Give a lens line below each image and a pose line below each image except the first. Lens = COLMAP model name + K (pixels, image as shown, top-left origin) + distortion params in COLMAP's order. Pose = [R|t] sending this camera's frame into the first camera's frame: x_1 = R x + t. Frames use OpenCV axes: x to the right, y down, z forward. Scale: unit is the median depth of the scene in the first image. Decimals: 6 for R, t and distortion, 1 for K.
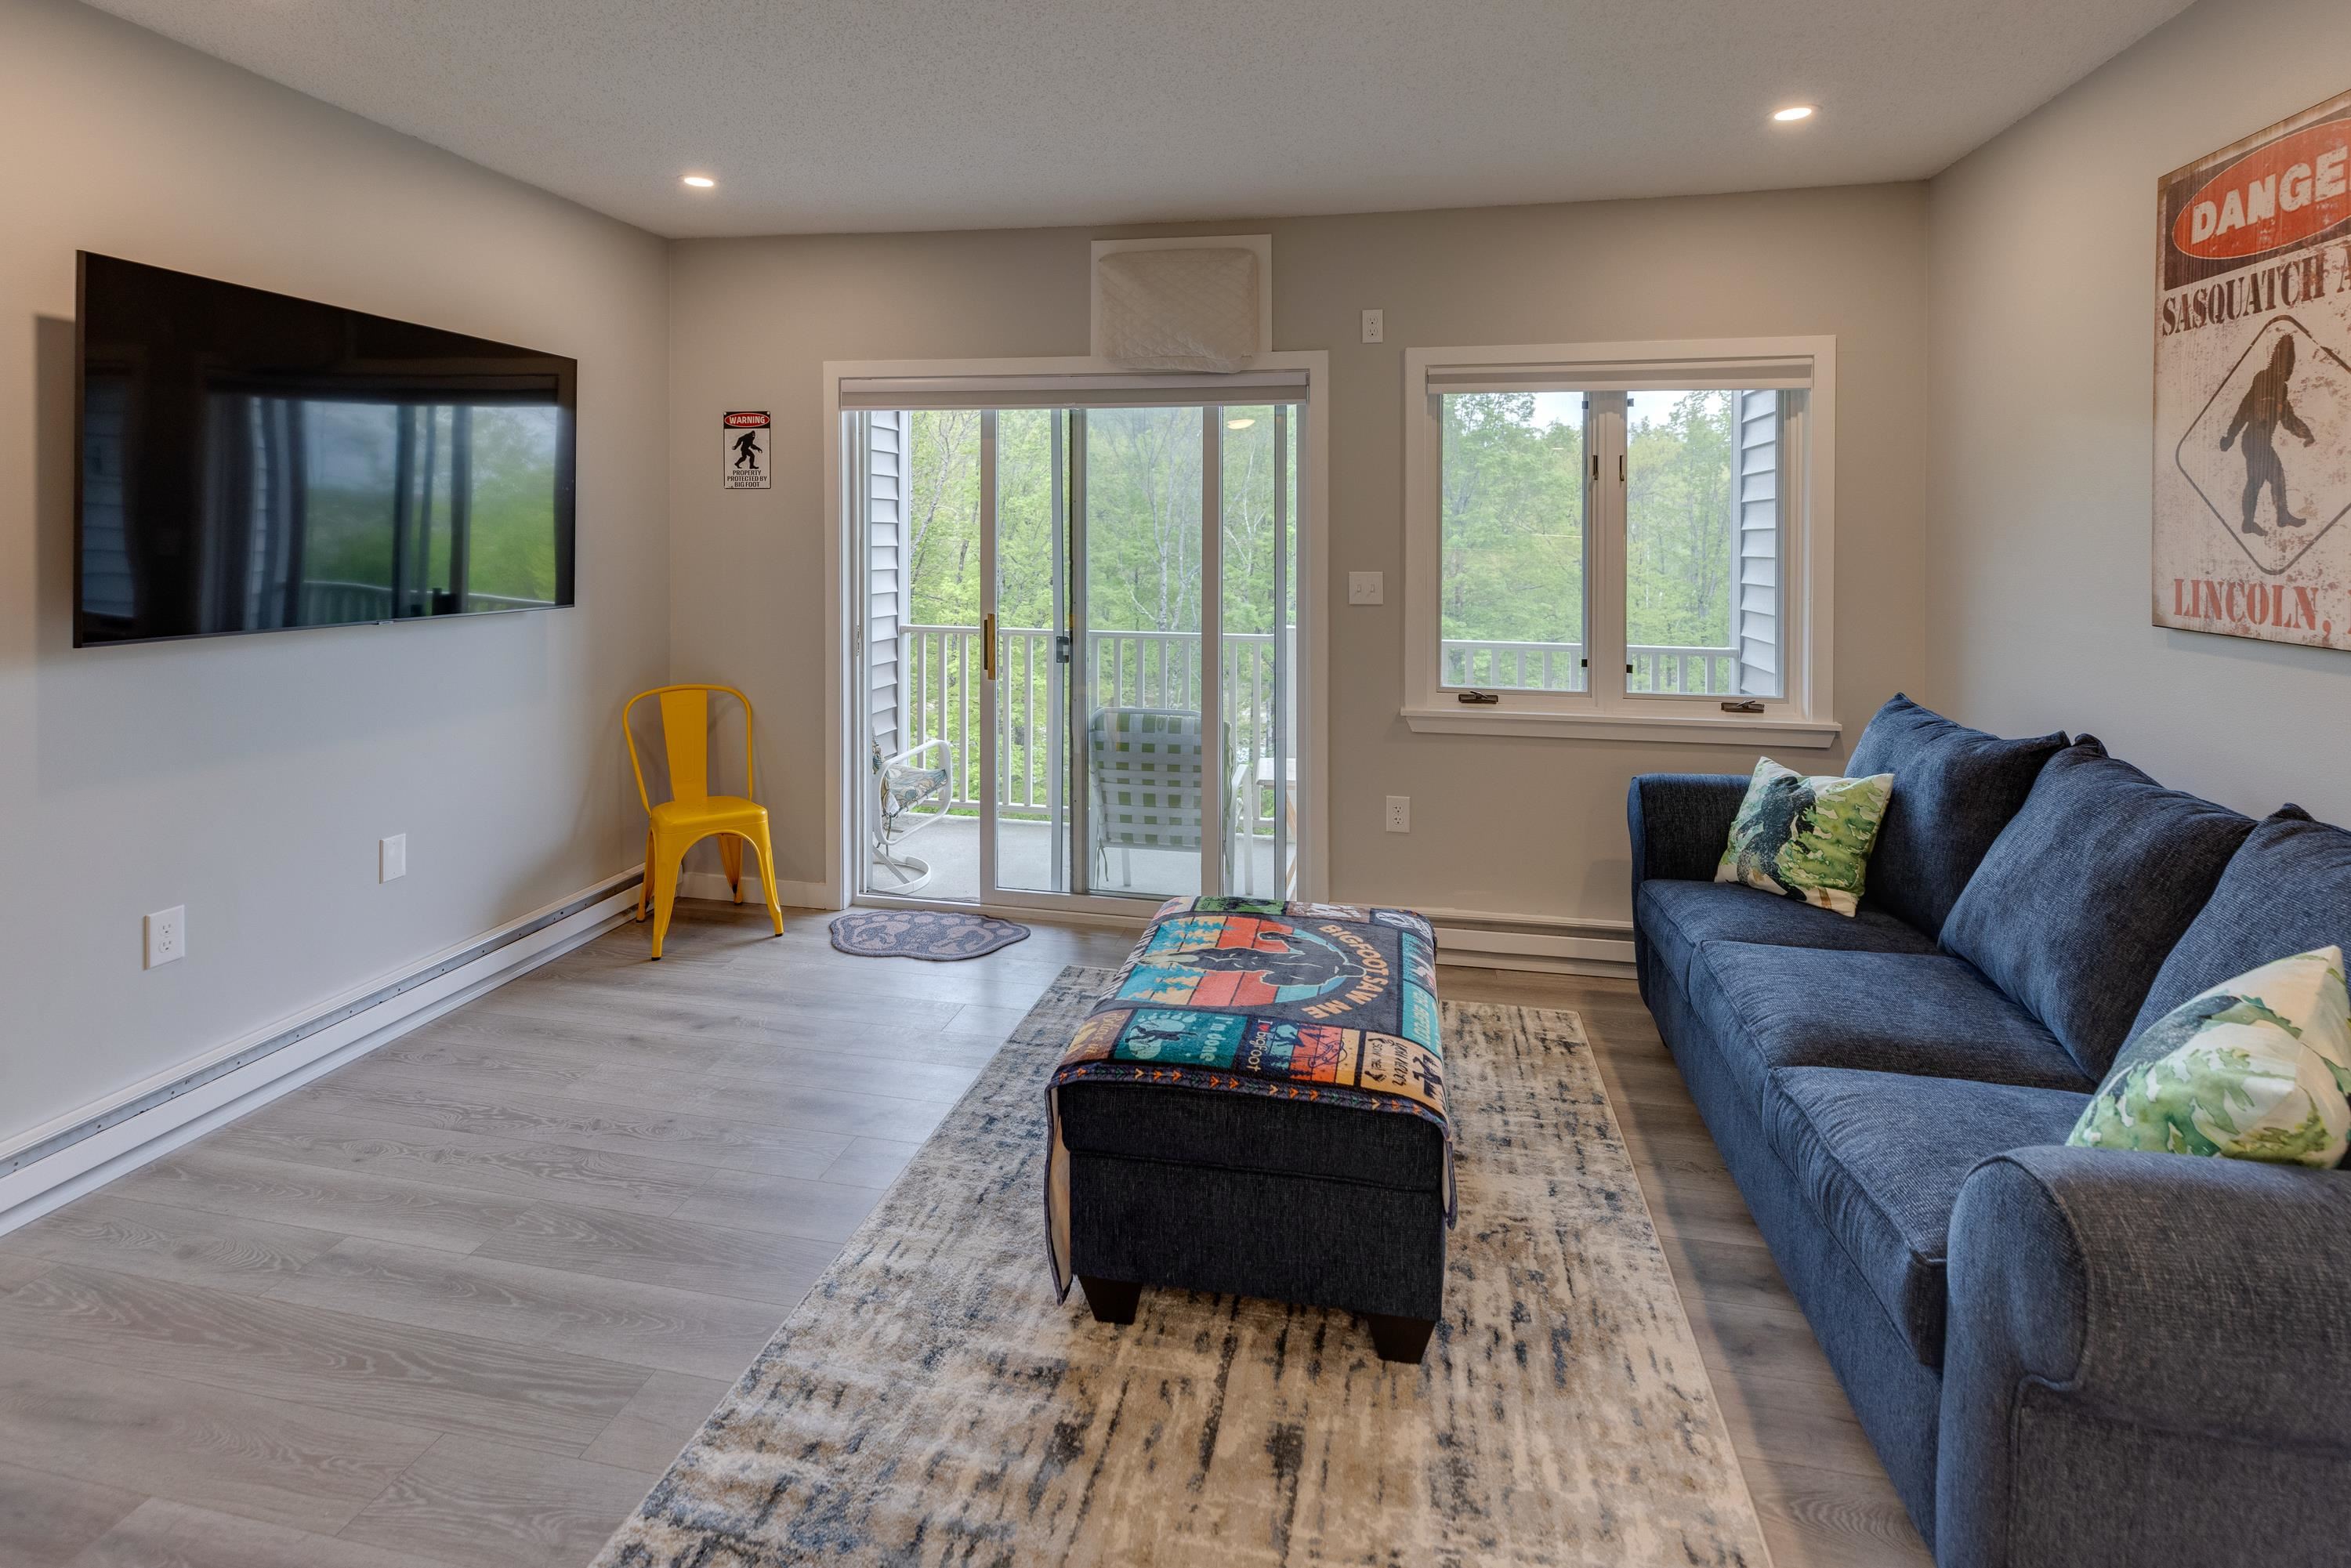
lens RADIAL K [[1110.9, 0, 1157.0], [0, 1110.9, 650.1], [0, 0, 1]] dist [0.003334, -0.000235]
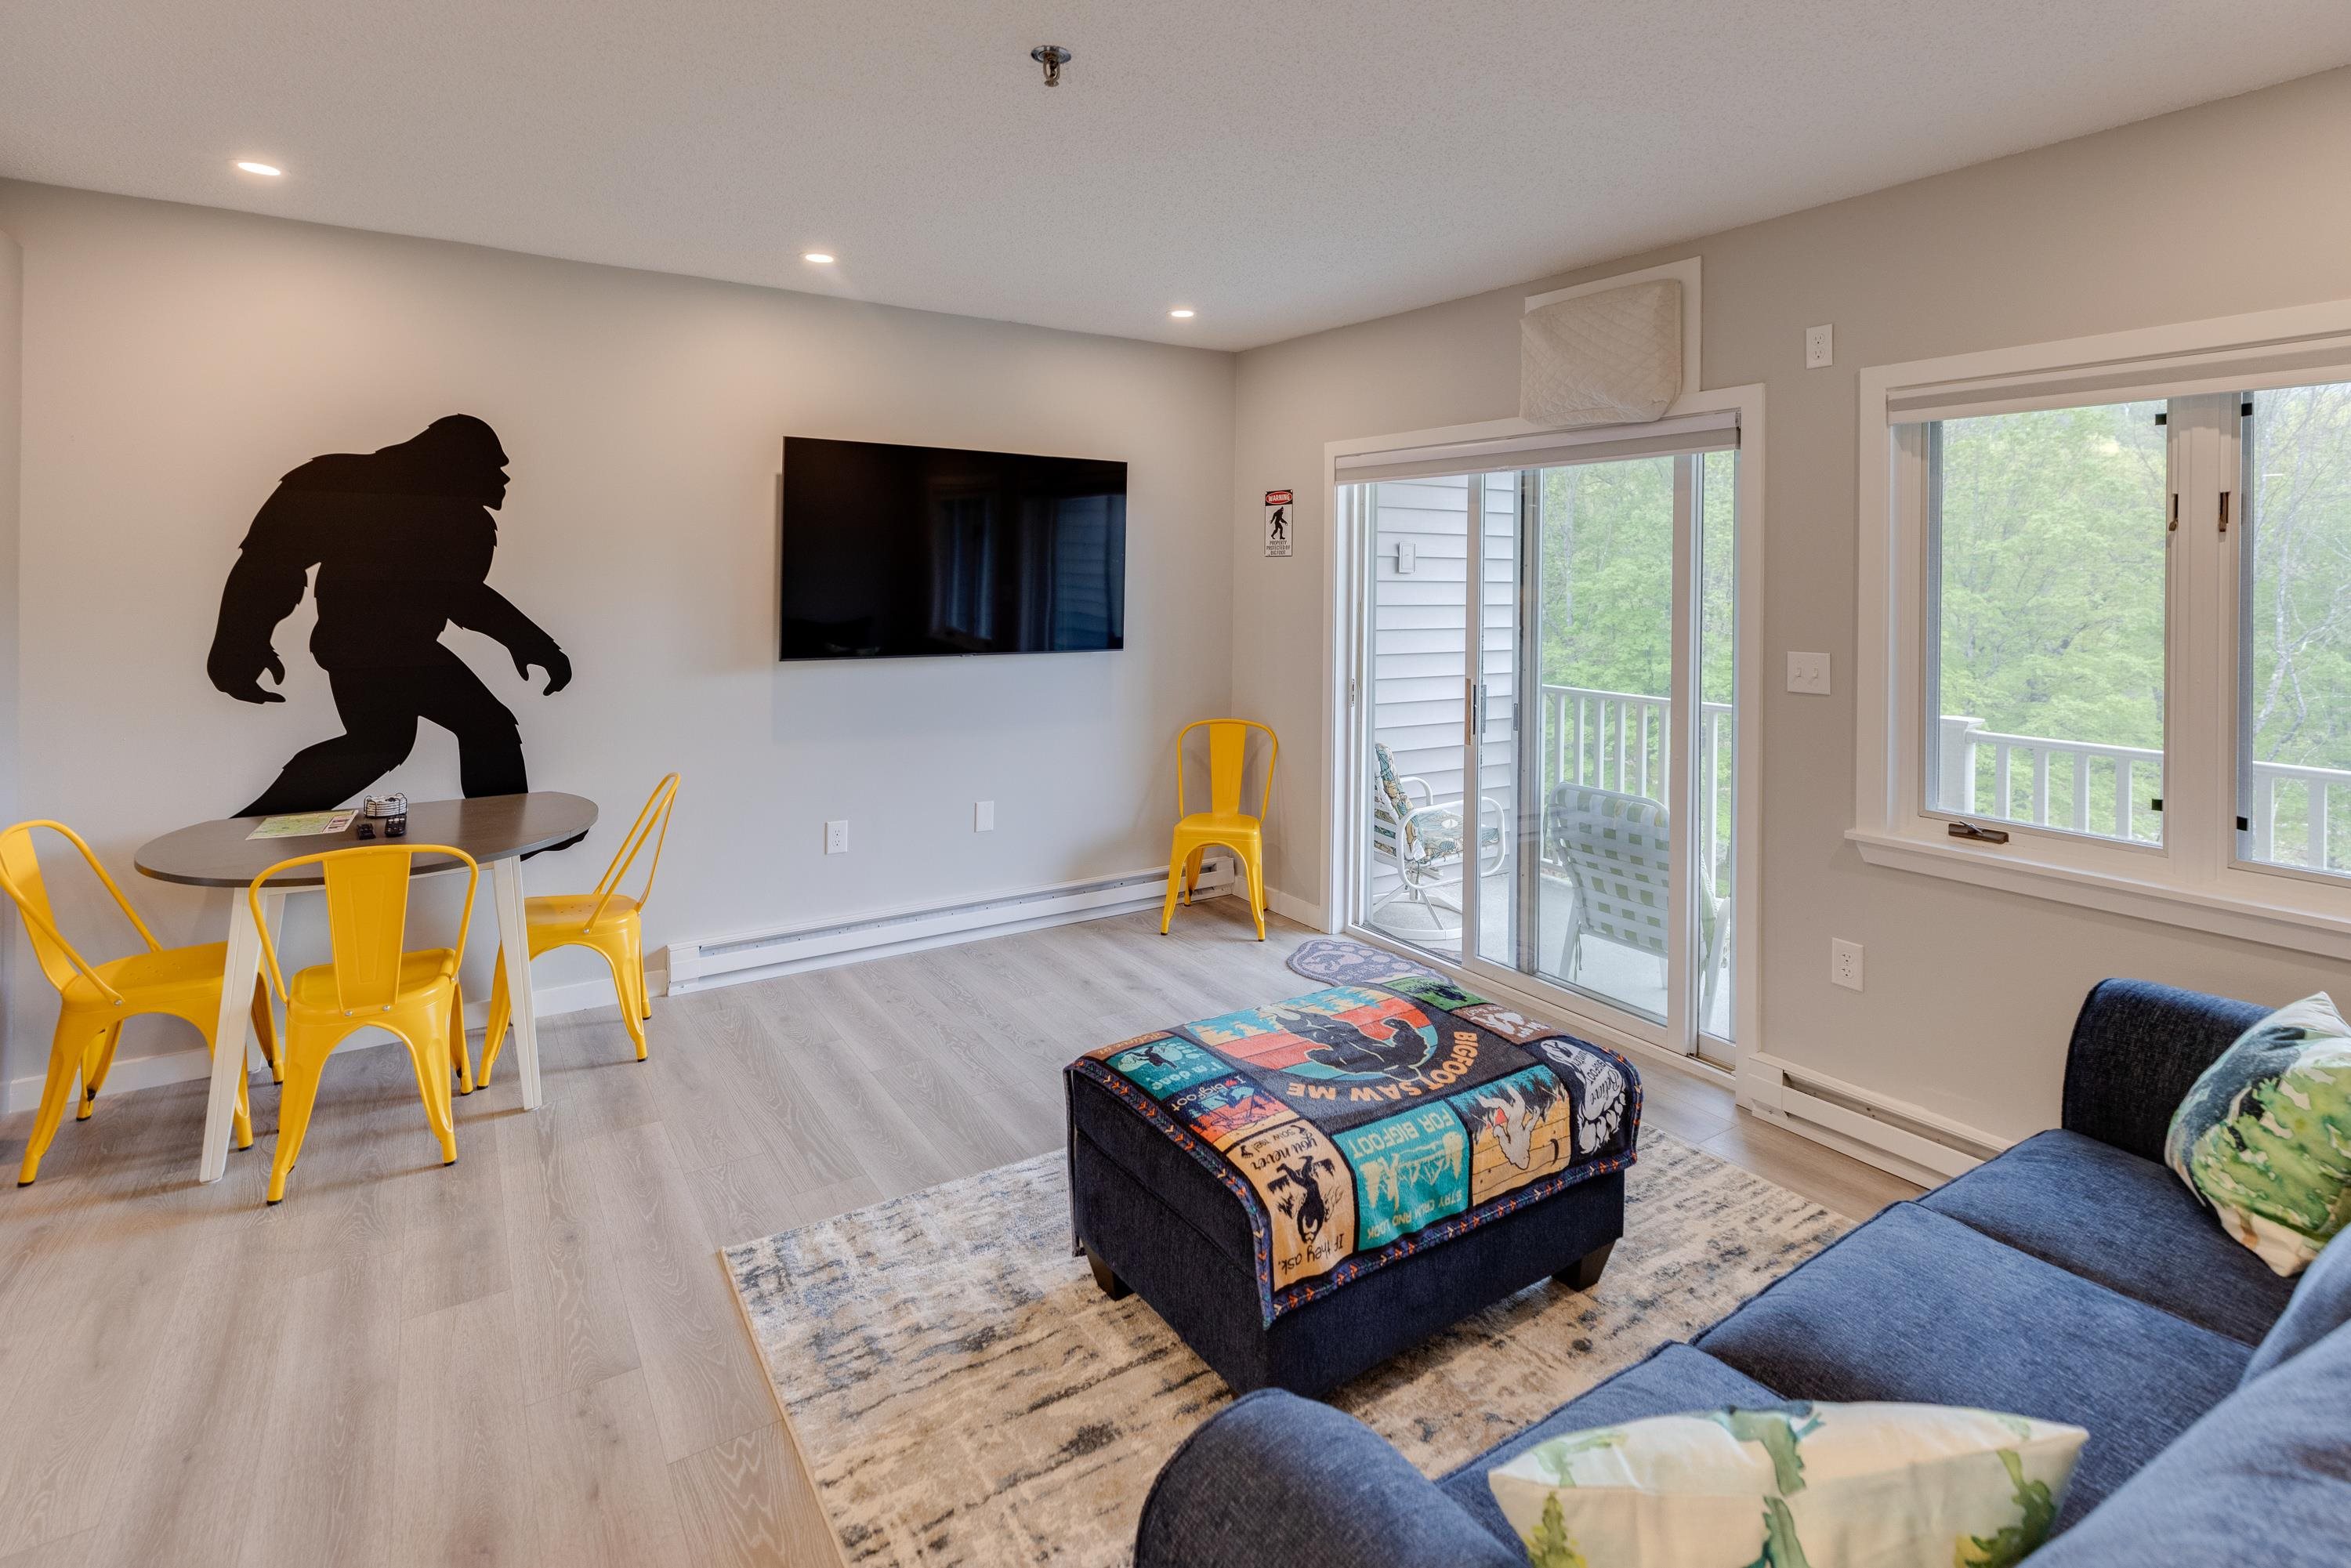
lens RADIAL K [[1110.9, 0, 1186.8], [0, 1110.9, 684.0], [0, 0, 1]] dist [0.003334, -0.000235]
pose [[0.714859, 0.067374, -0.696015, 0.670387], [-0.076073, 0.996933, 0.018370, -0.044317], [0.695118, 0.039816, 0.717792, 0.178036]]
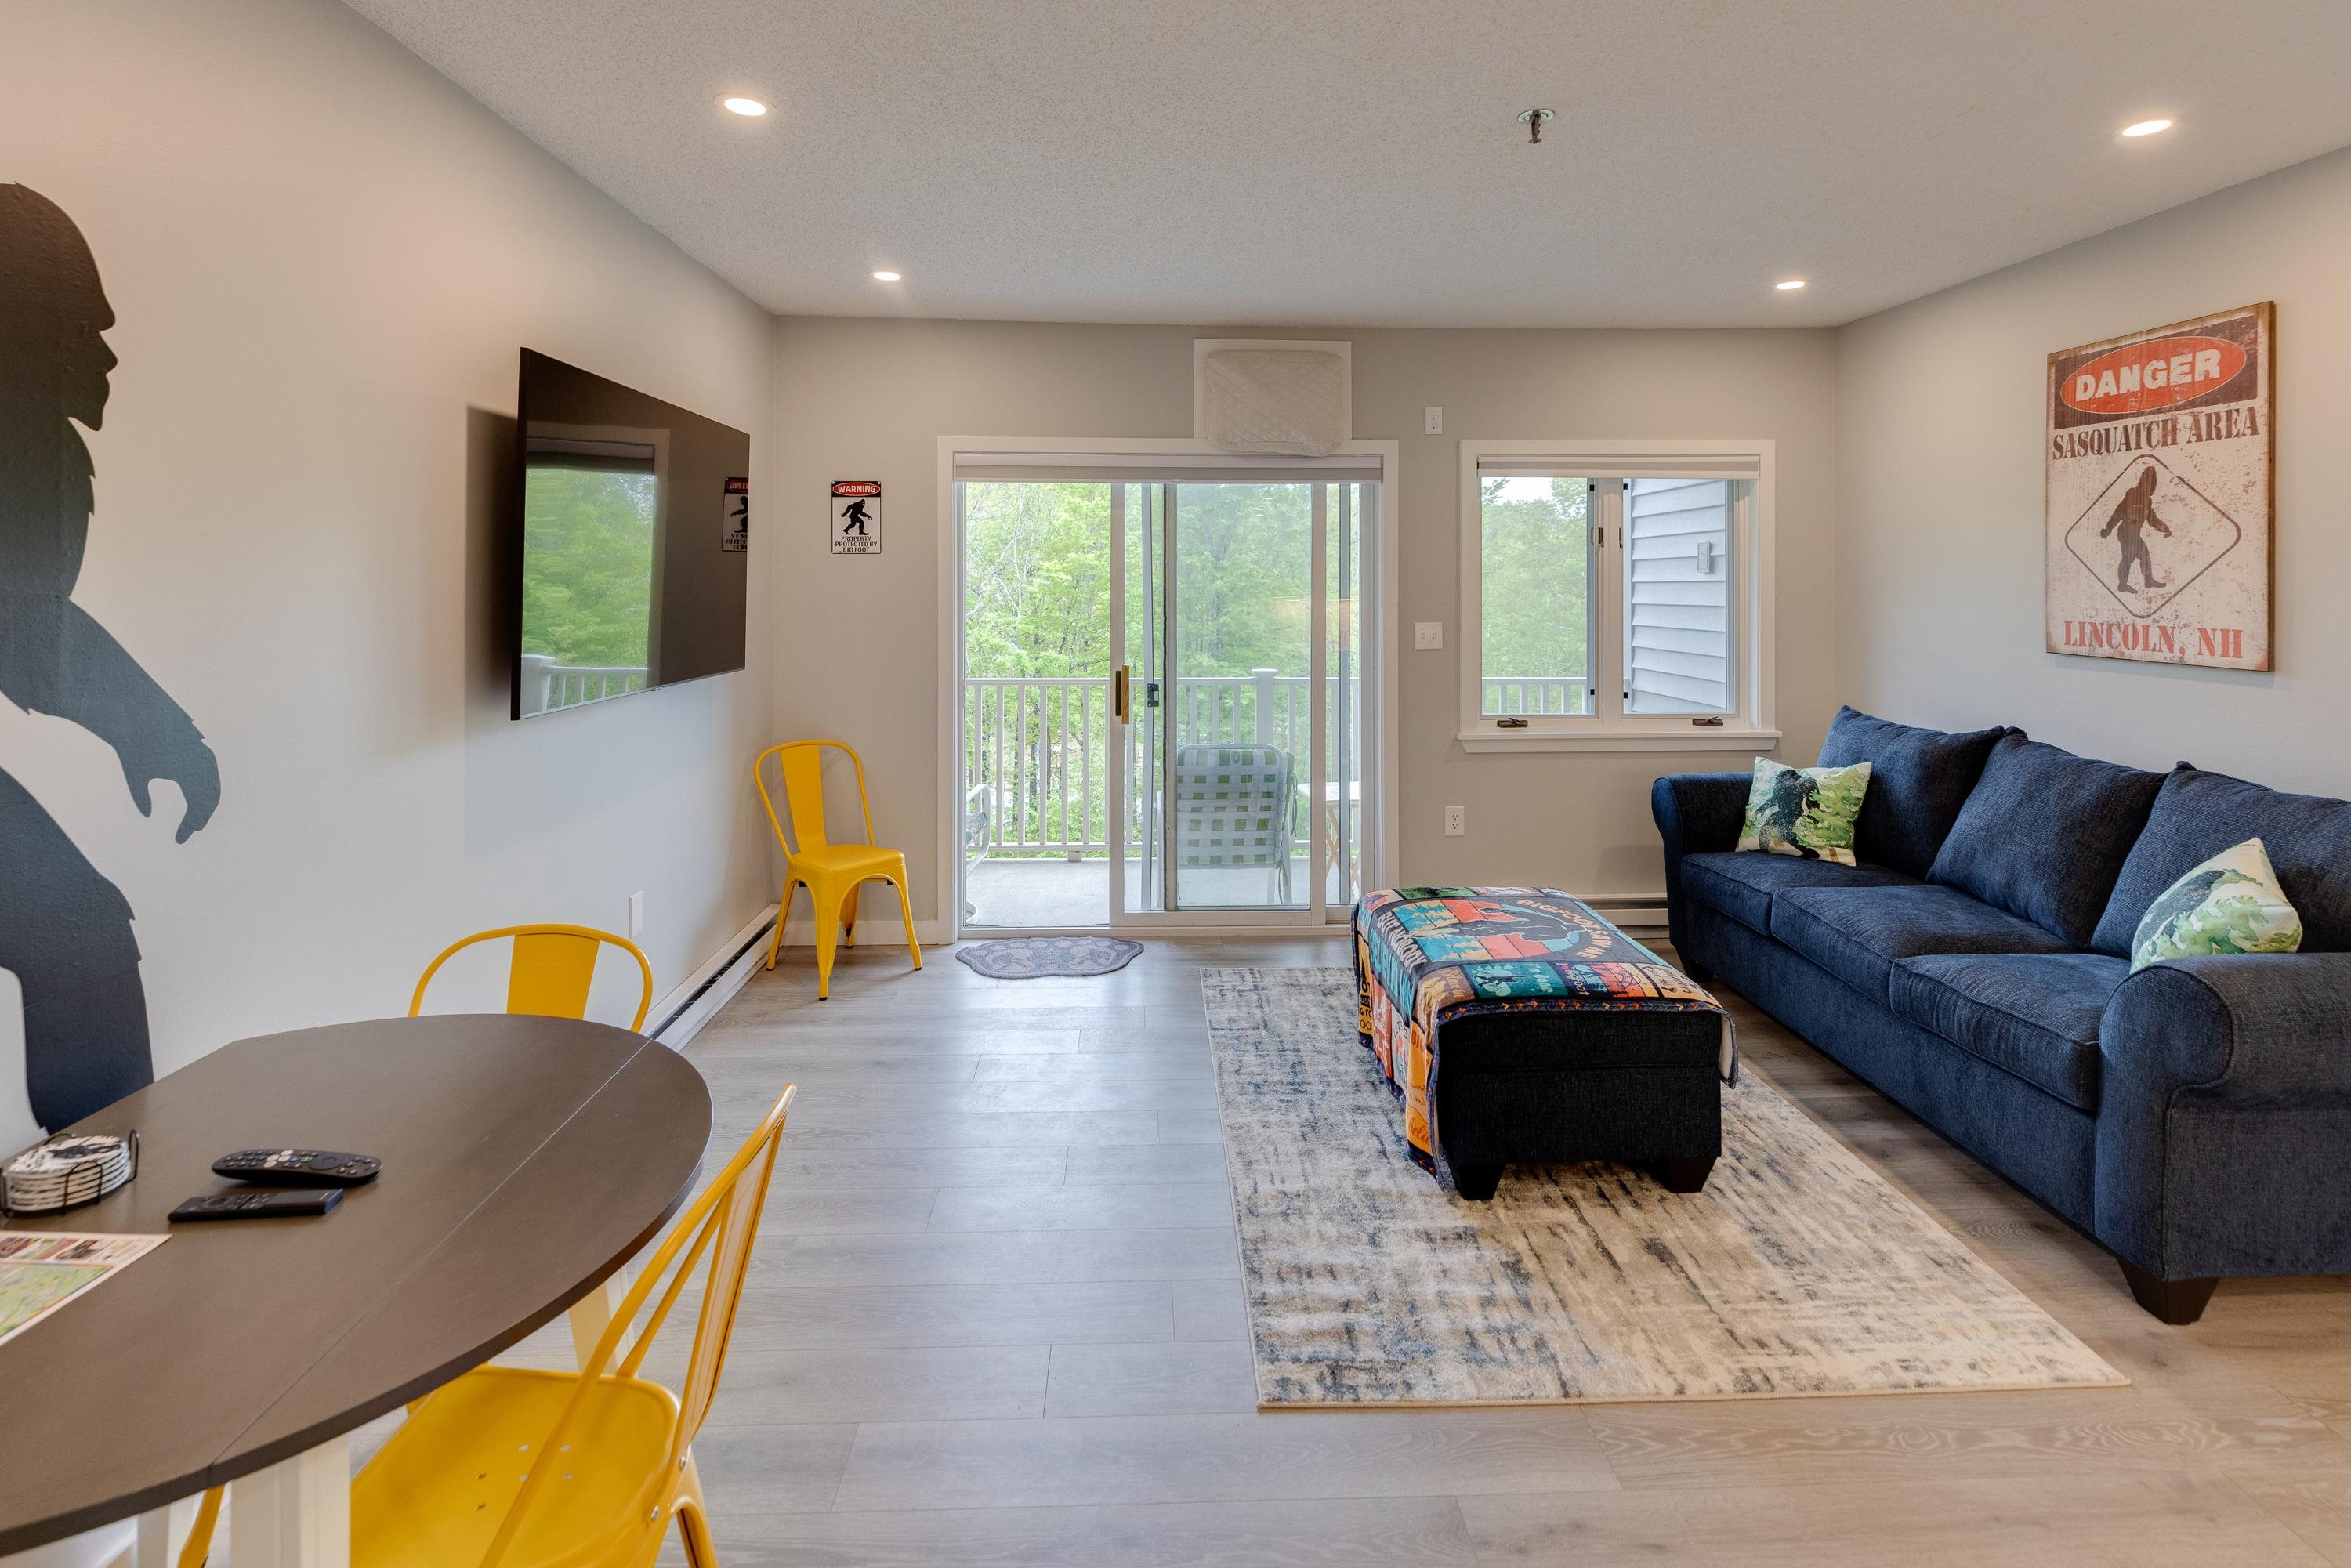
lens RADIAL K [[1110.9, 0, 1154.0], [0, 1110.9, 693.6], [0, 0, 1]] dist [0.003334, -0.000235]
pose [[0.972041, -0.032136, 0.232601, -0.599908], [0.032436, 0.999471, 0.002537, -0.009246], [-0.232559, 0.005079, 0.972569, -0.166402]]
